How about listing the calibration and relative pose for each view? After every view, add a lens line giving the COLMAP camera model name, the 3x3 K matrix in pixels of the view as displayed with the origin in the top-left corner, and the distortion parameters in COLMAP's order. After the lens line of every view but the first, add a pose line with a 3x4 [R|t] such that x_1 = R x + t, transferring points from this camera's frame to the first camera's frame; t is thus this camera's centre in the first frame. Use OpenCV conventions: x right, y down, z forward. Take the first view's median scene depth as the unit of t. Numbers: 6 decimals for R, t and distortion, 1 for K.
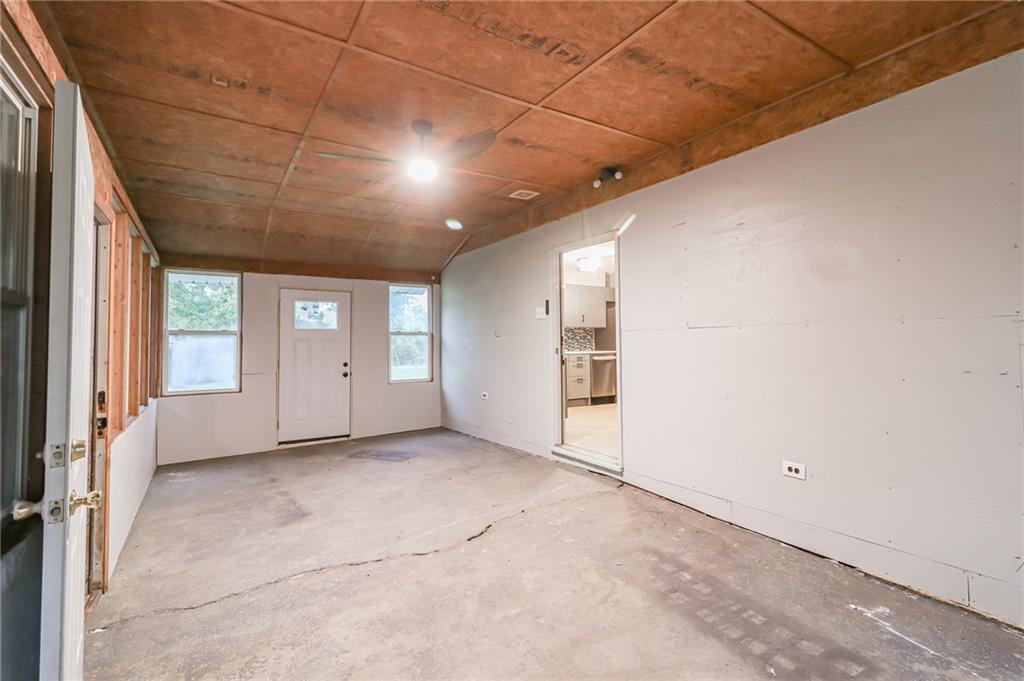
lens RADIAL K [[480.0, 0, 512.3], [0, 480.0, 336.1], [0, 0, 1]] dist [0.002702, 0.000710]
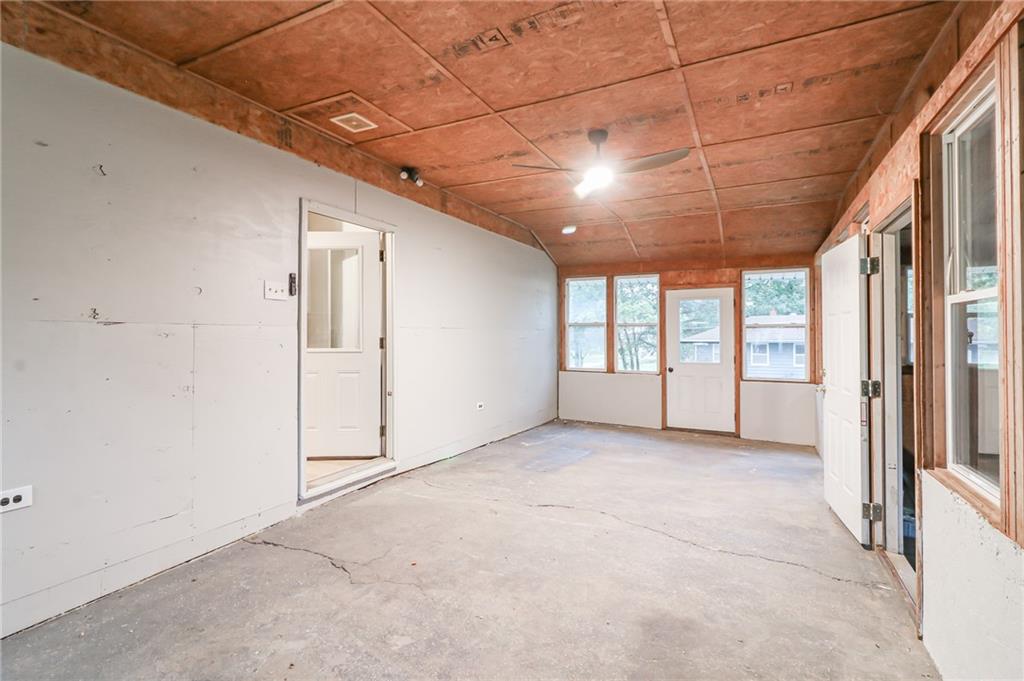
lens RADIAL K [[480.0, 0, 513.5], [0, 480.0, 338.0], [0, 0, 1]] dist [0.002702, 0.000710]
pose [[-0.513246, 0.004651, 0.858229, -0.941023], [-0.009130, 0.999899, -0.010879, 0.025473], [-0.858193, -0.013419, -0.513151, 1.592851]]
